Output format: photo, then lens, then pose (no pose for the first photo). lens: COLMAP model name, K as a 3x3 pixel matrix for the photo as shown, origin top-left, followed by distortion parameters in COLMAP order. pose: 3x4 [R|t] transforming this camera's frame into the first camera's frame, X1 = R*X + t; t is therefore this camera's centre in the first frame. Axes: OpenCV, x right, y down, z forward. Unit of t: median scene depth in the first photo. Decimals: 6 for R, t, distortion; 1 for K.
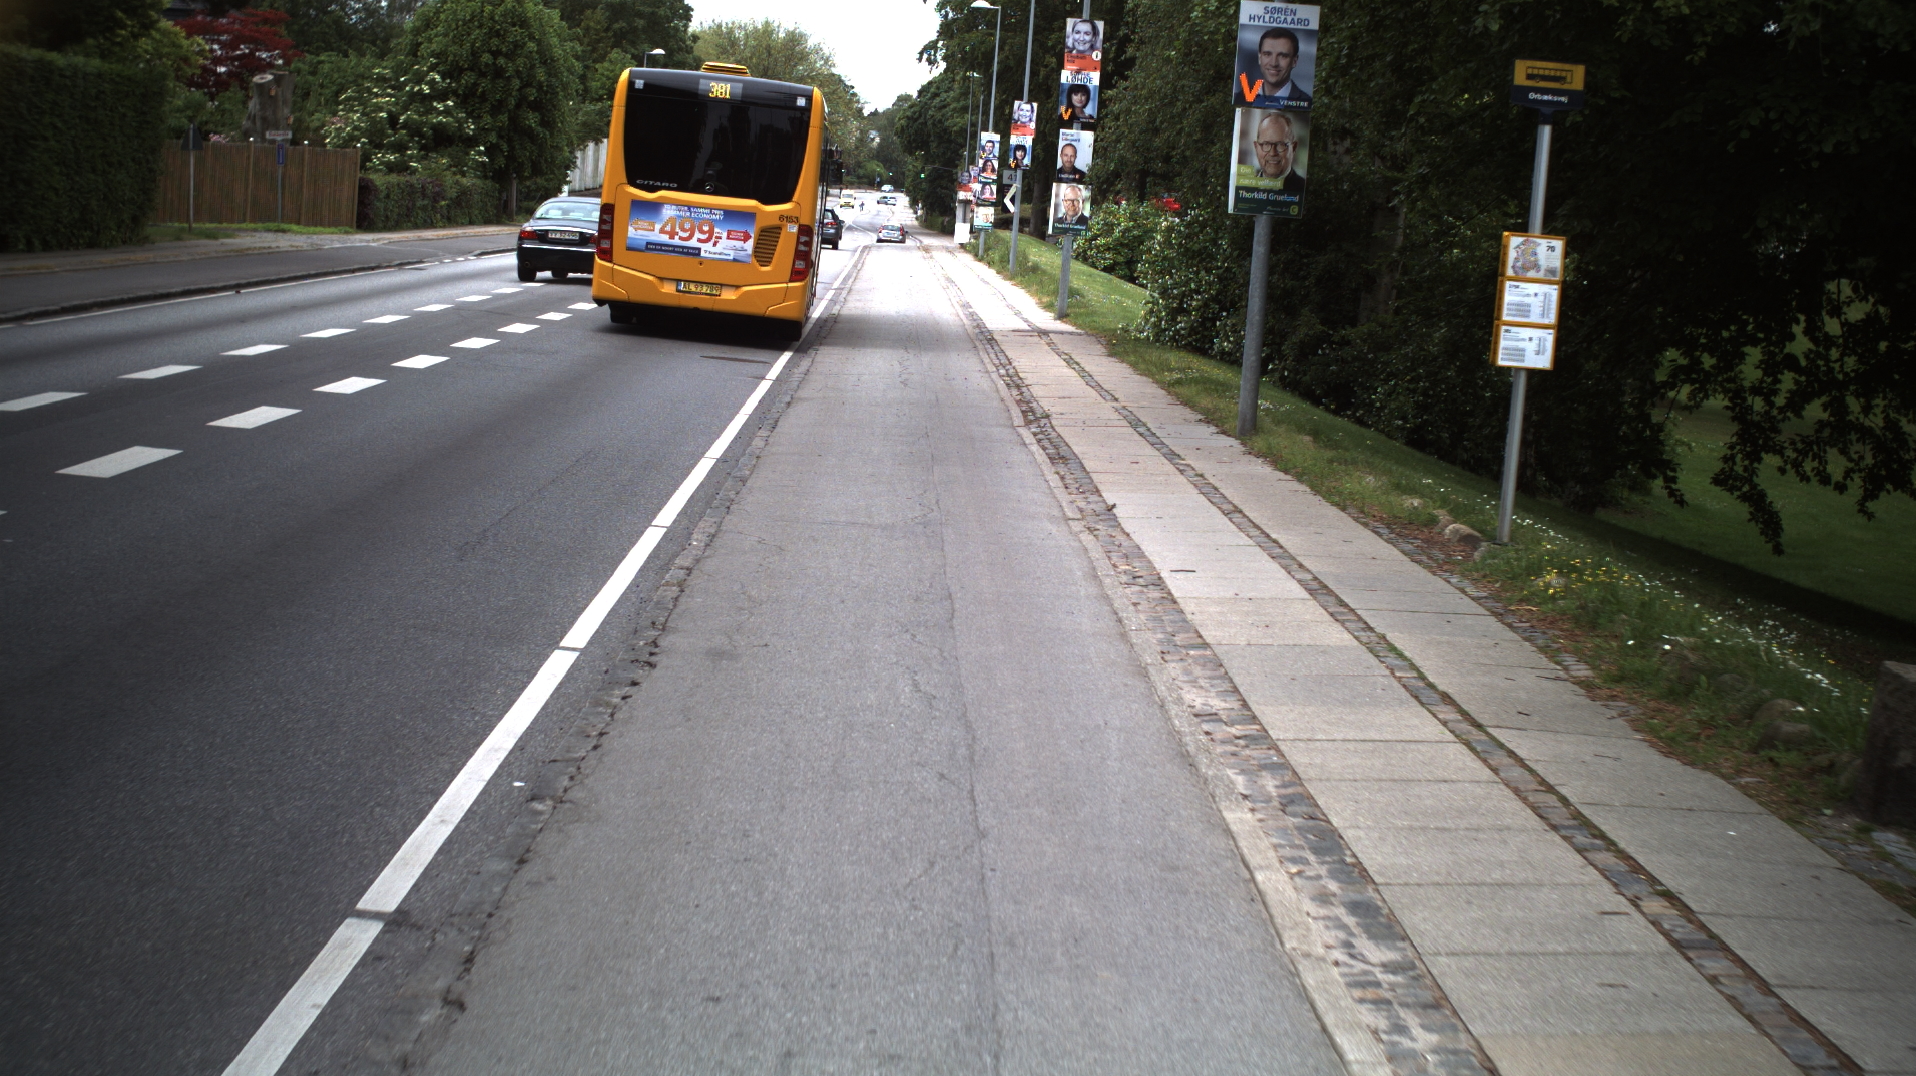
lens RADIAL K [[3121.0, 0, 958.0], [0, 3121.0, 538.0], [0, 0, 1]] dist [-0.270862, 0.261896]
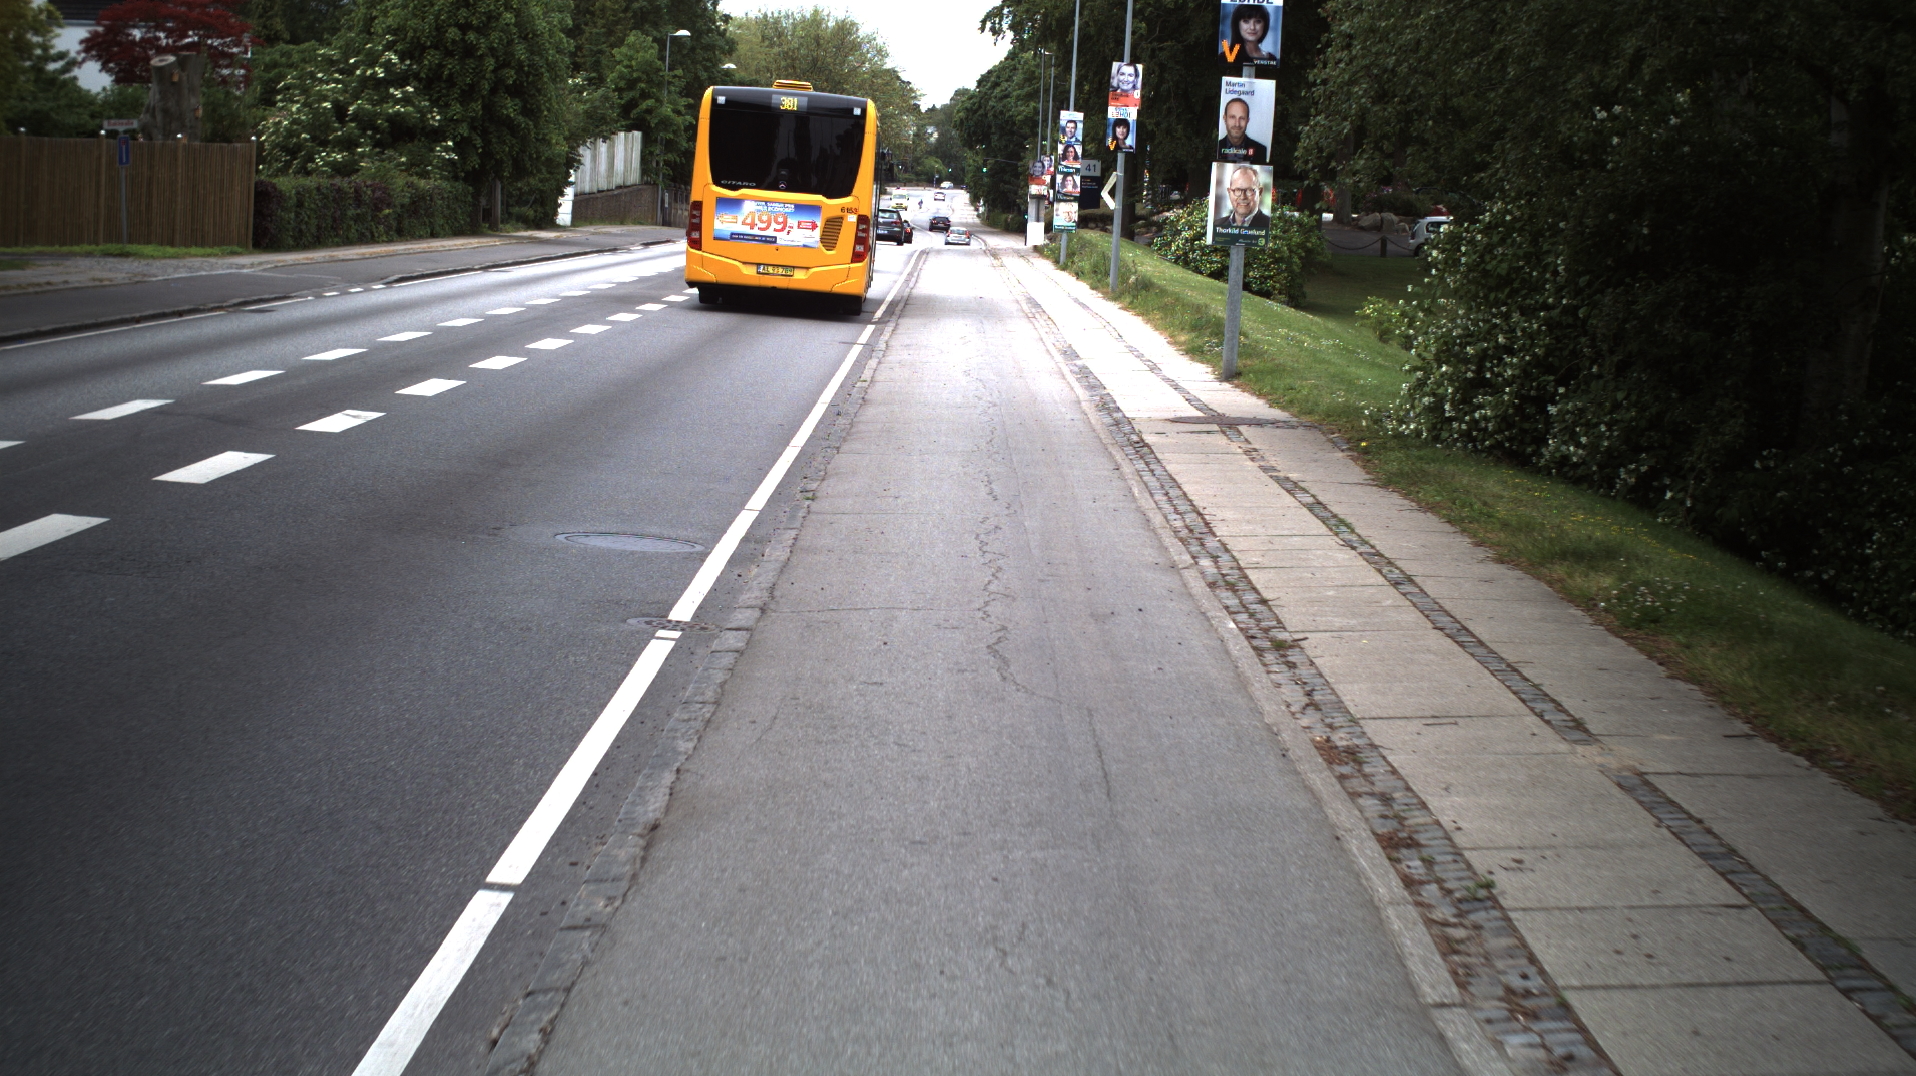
lens RADIAL K [[3121.0, 0, 958.0], [0, 3121.0, 538.0], [0, 0, 1]] dist [-0.270862, 0.261896]
pose [[0.999610, -0.018278, -0.021130, -0.005577], [0.018301, 0.999832, 0.000889, -0.026155], [0.021110, -0.001275, 0.999776, 0.243831]]
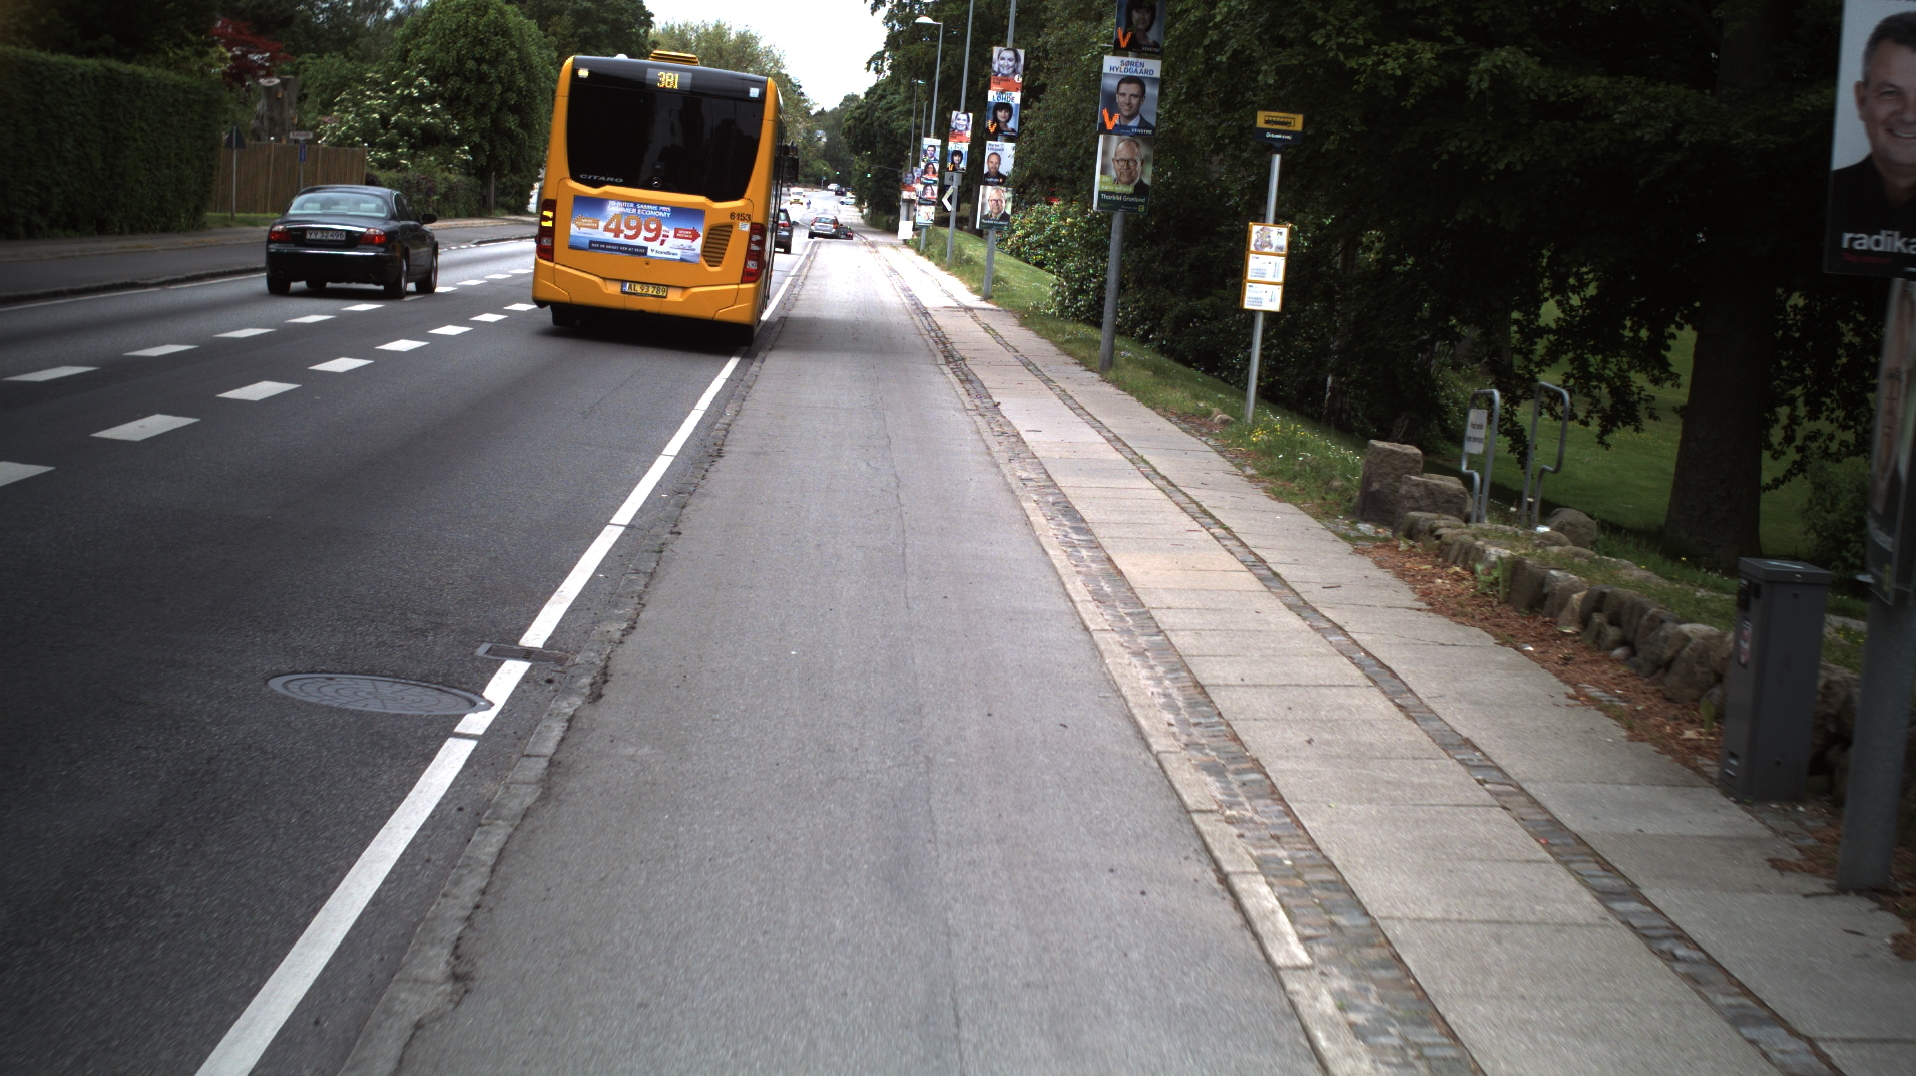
lens RADIAL K [[3121.0, 0, 958.0], [0, 3121.0, 538.0], [0, 0, 1]] dist [-0.270862, 0.261896]
pose [[0.999791, 0.008738, 0.018476, 0.000800], [-0.008741, 0.999962, 0.000052, 0.013320], [-0.018475, -0.000214, 0.999829, -0.122259]]
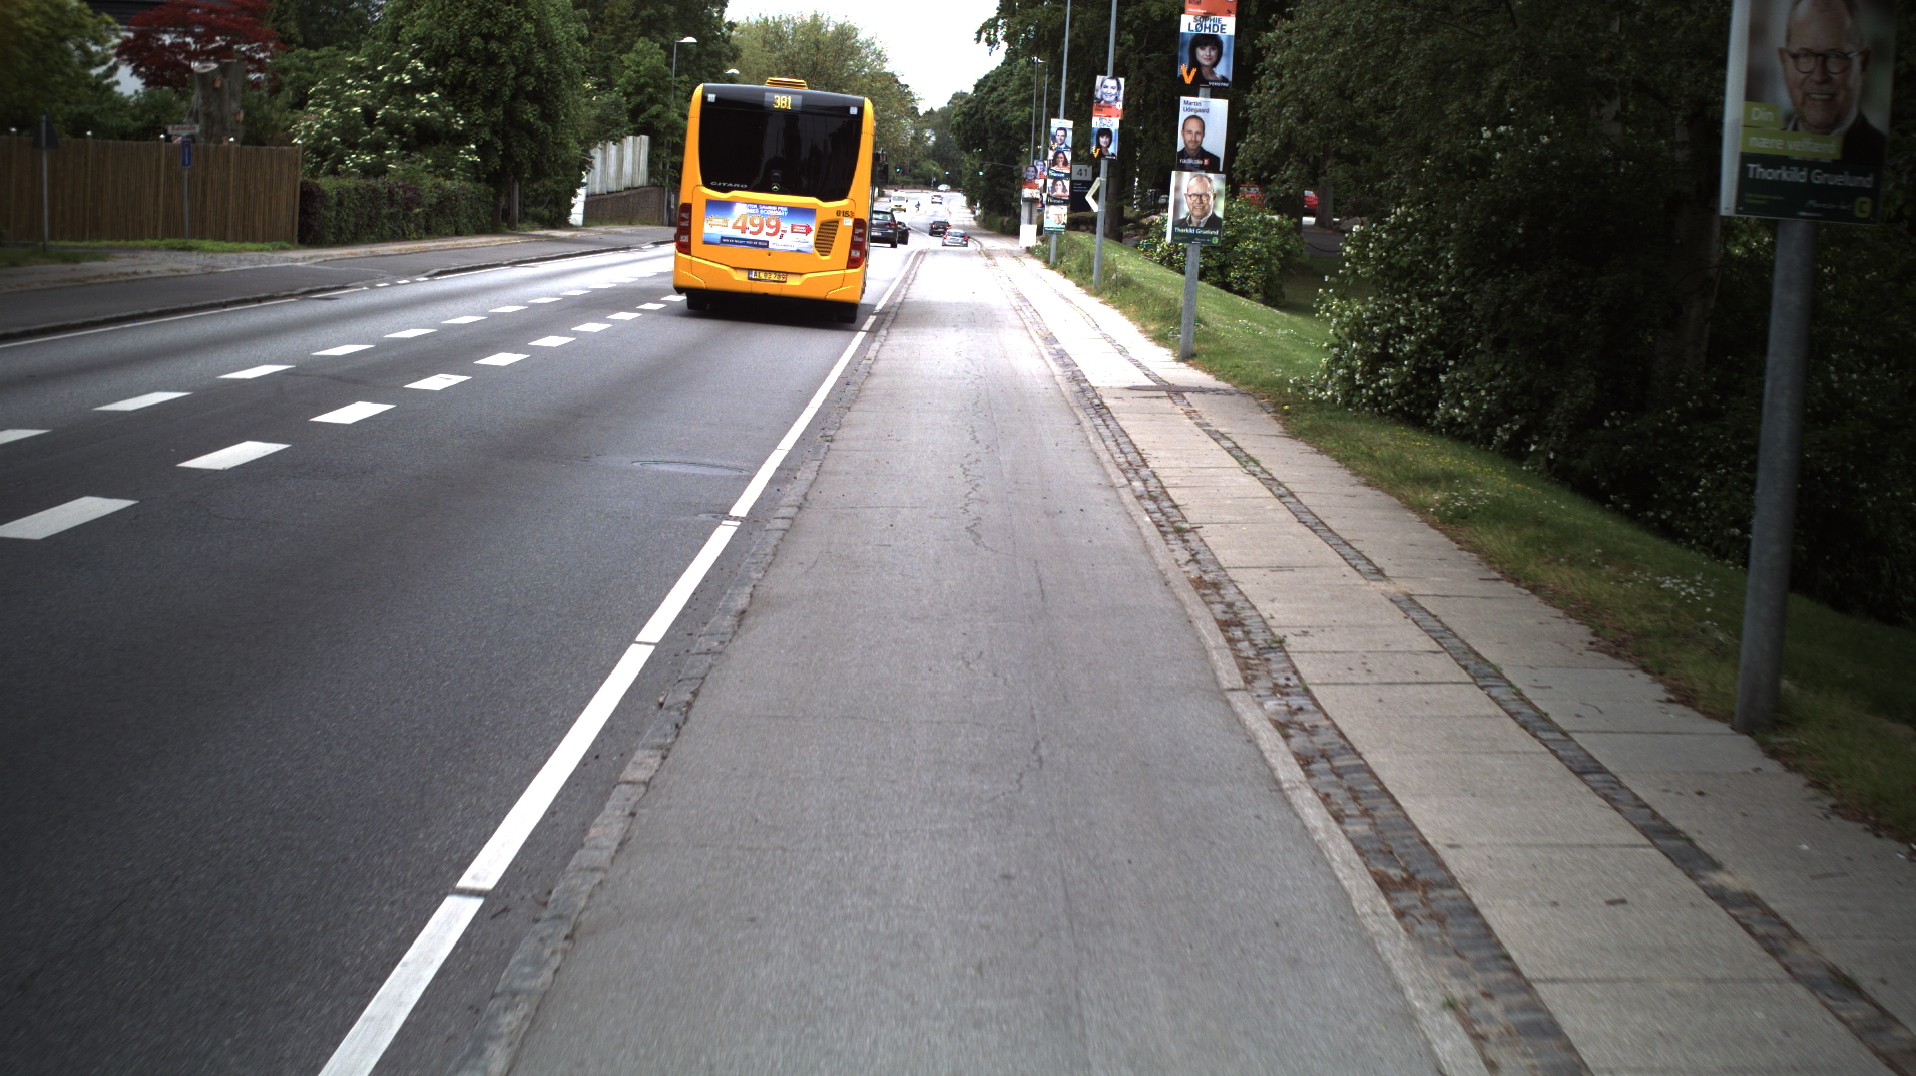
lens RADIAL K [[3121.0, 0, 958.0], [0, 3121.0, 538.0], [0, 0, 1]] dist [-0.270862, 0.261896]
pose [[0.999717, -0.013270, -0.019728, -0.003763], [0.013274, 0.999912, 0.000036, -0.019592], [0.019726, -0.000297, 0.999805, 0.182946]]
